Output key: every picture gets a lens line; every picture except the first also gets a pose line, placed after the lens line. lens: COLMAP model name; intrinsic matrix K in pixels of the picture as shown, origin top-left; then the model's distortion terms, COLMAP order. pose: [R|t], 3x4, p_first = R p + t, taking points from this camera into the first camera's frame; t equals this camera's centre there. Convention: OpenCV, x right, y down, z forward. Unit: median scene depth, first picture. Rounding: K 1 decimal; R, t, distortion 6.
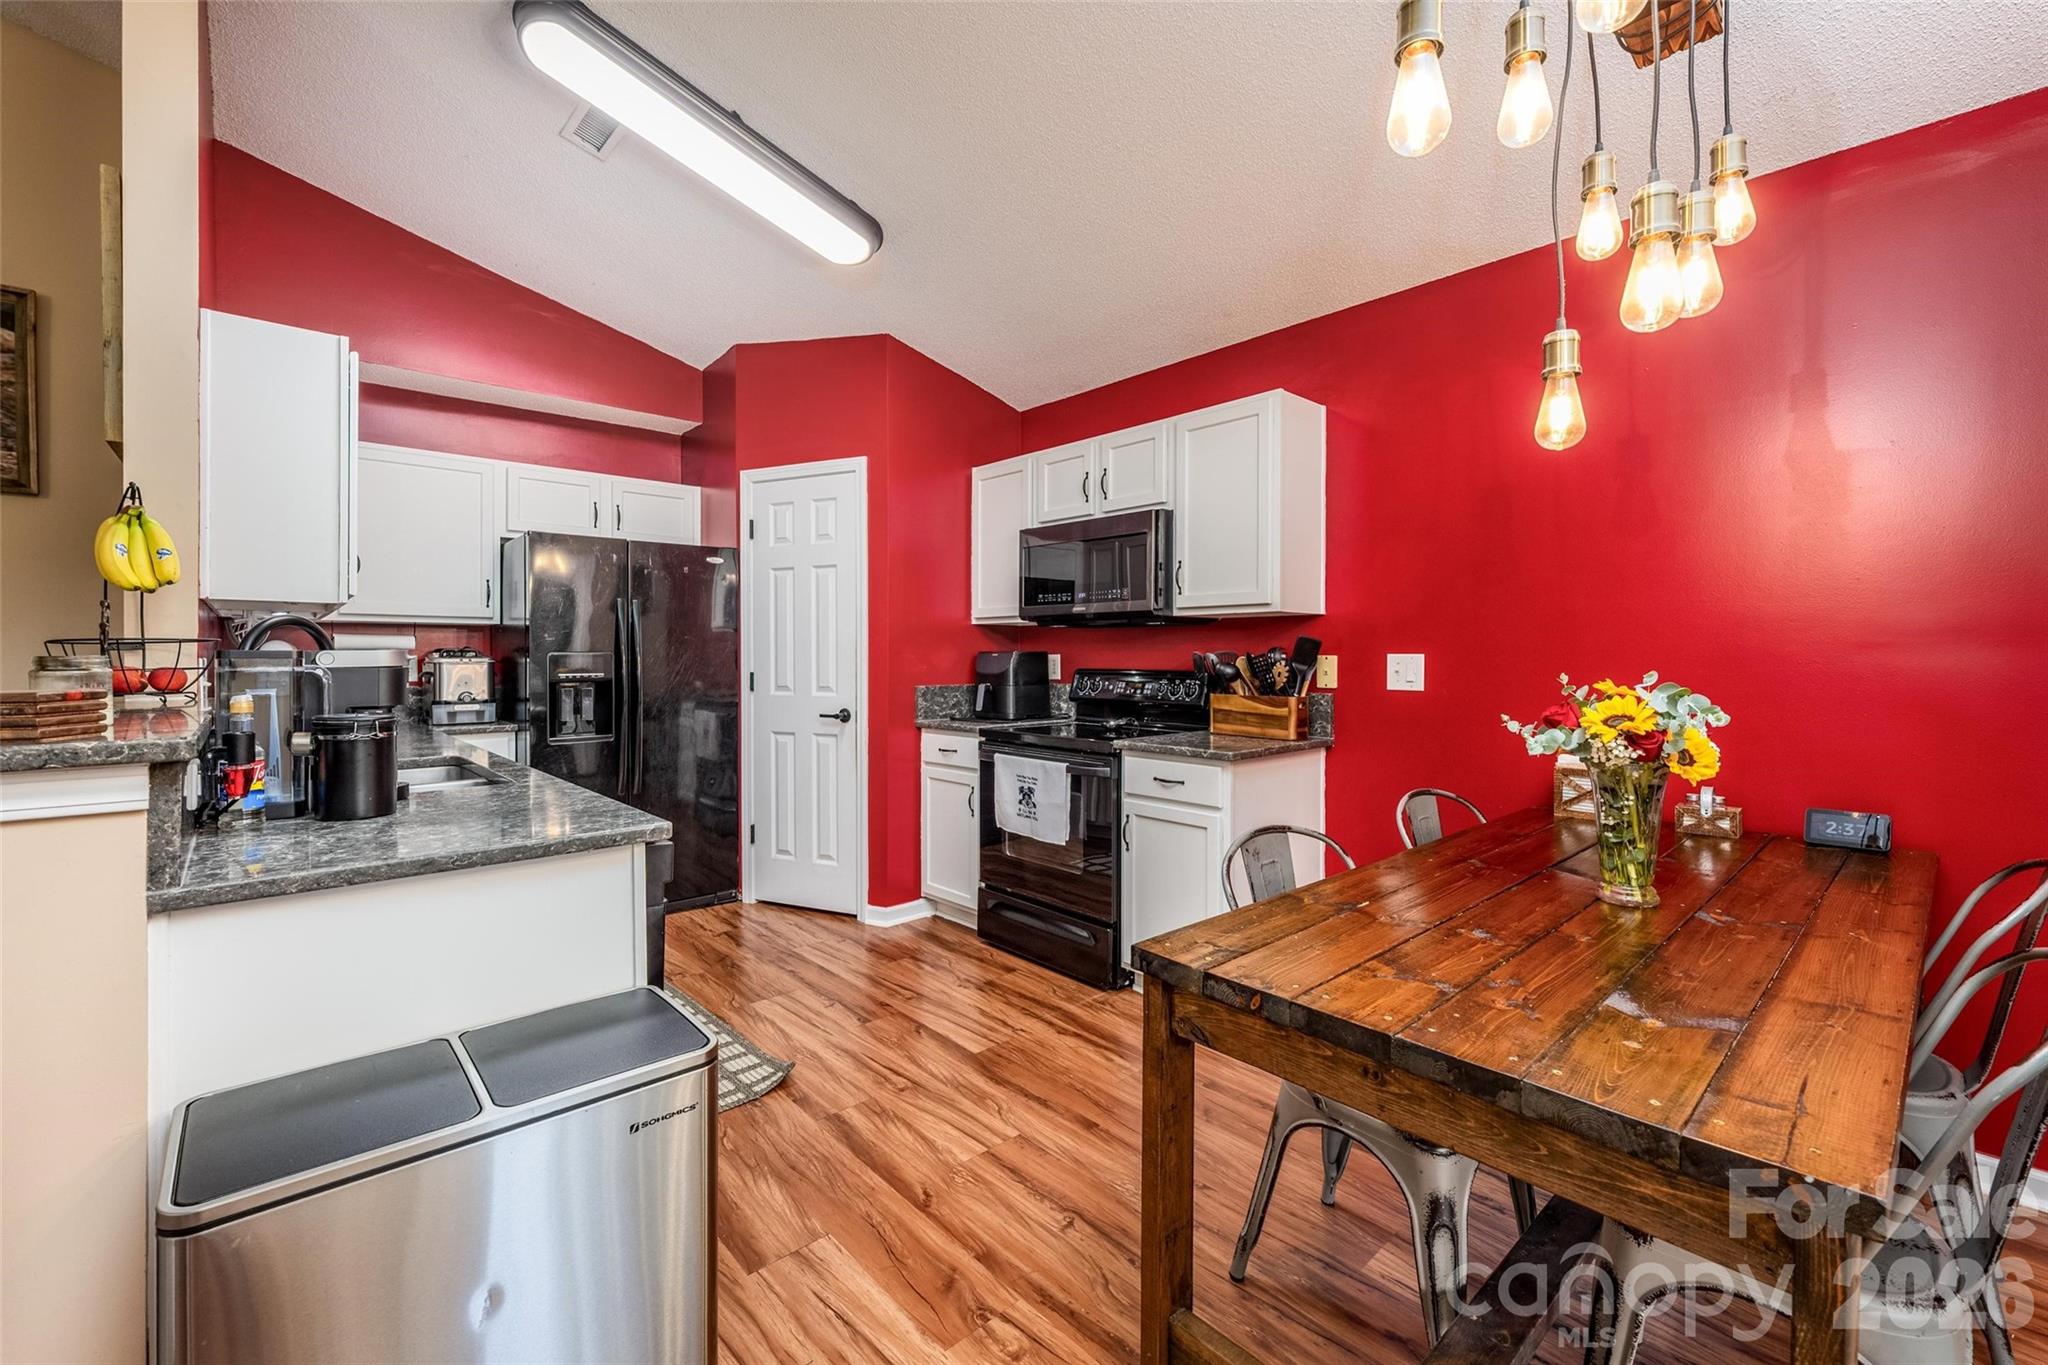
lens RADIAL K [[840.6, 0, 1033.1], [0, 840.6, 659.0], [0, 0, 1]] dist [-0.001693, -0.000013]
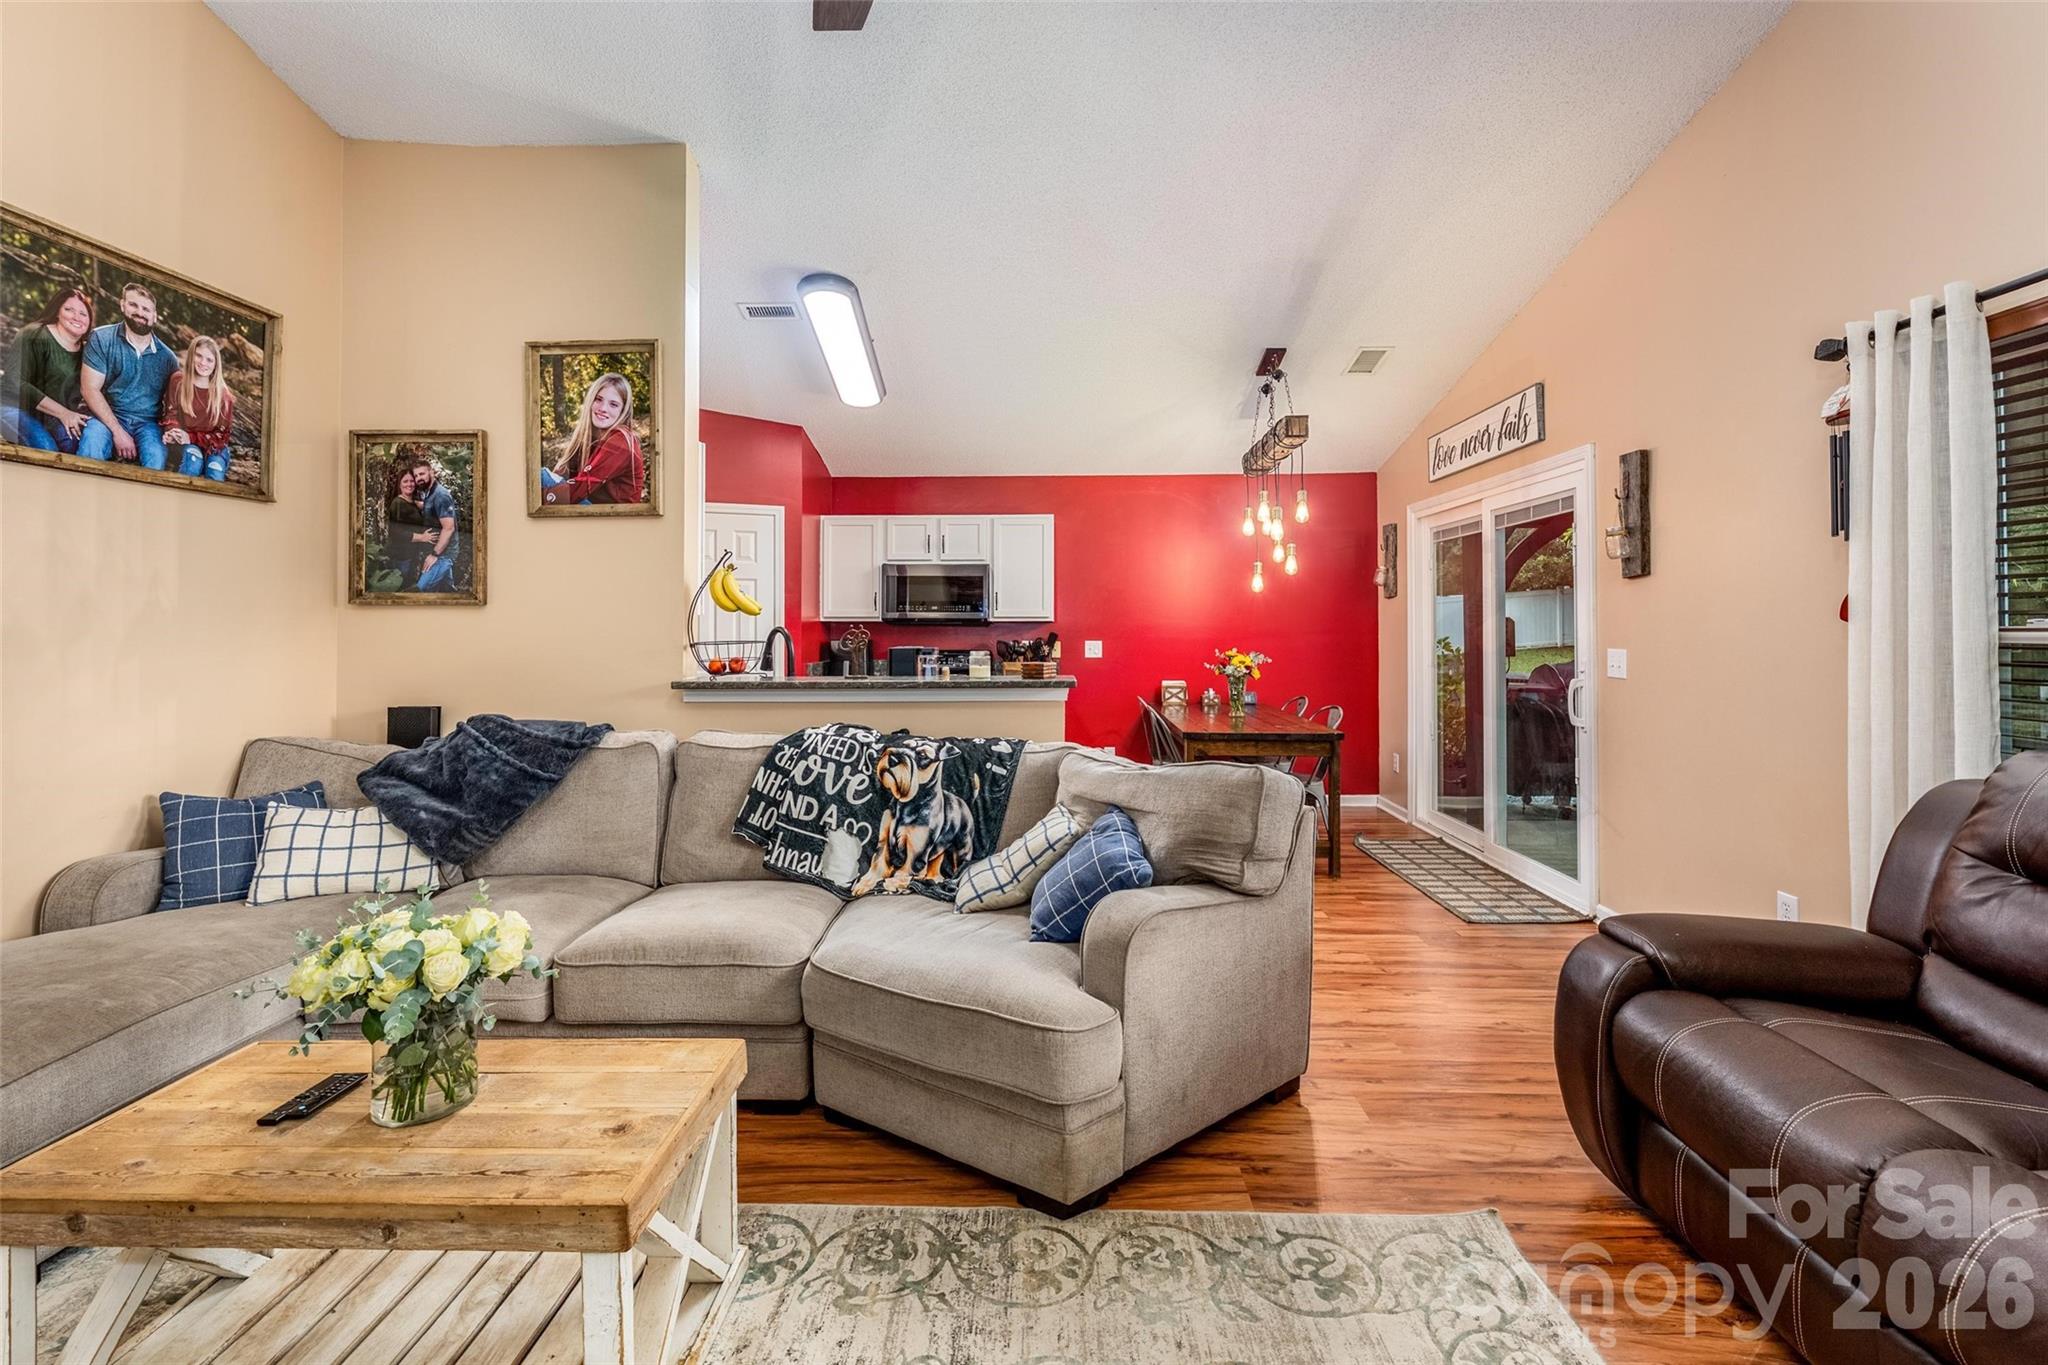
lens RADIAL K [[859.1, 0, 1014.1], [0, 859.1, 622.0], [0, 0, 1]] dist [-0.003439, -0.000161]
pose [[0.705523, 0.007800, 0.708644, -1.164270], [0.003572, 0.999888, -0.014561, -0.021159], [-0.708678, 0.012805, 0.705416, -0.391520]]
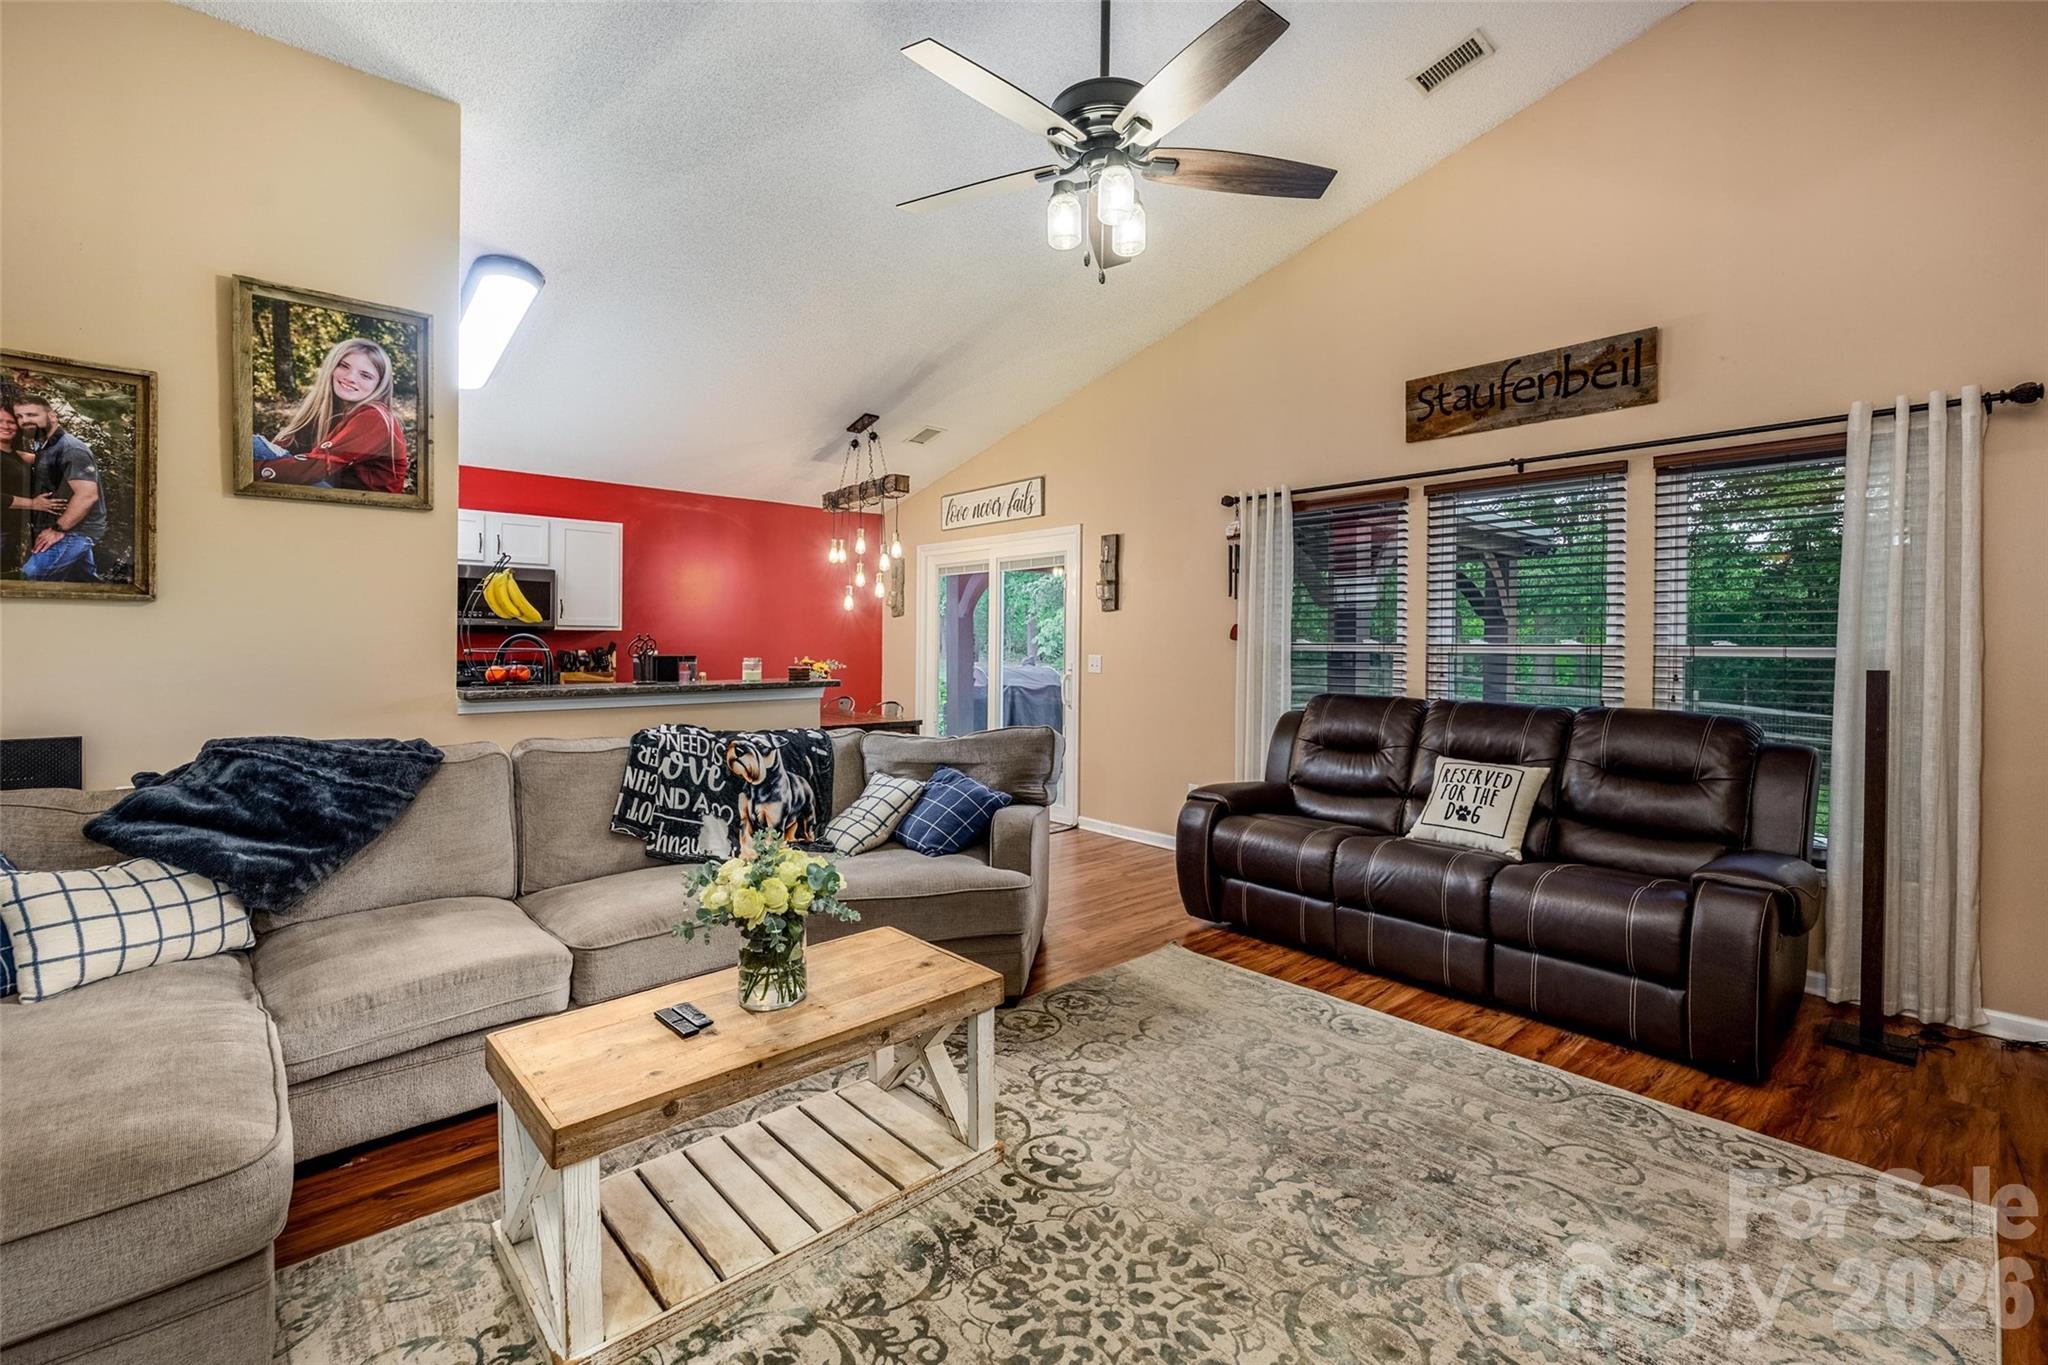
lens RADIAL K [[885.0, 0, 1000.8], [0, 885.0, 655.7], [0, 0, 1]] dist [-0.000390, -0.000007]
pose [[0.029590, -0.011699, 0.999494, -1.697196], [-0.001004, 0.999931, 0.011734, -0.019018], [-0.999562, -0.001350, 0.029576, -0.003905]]
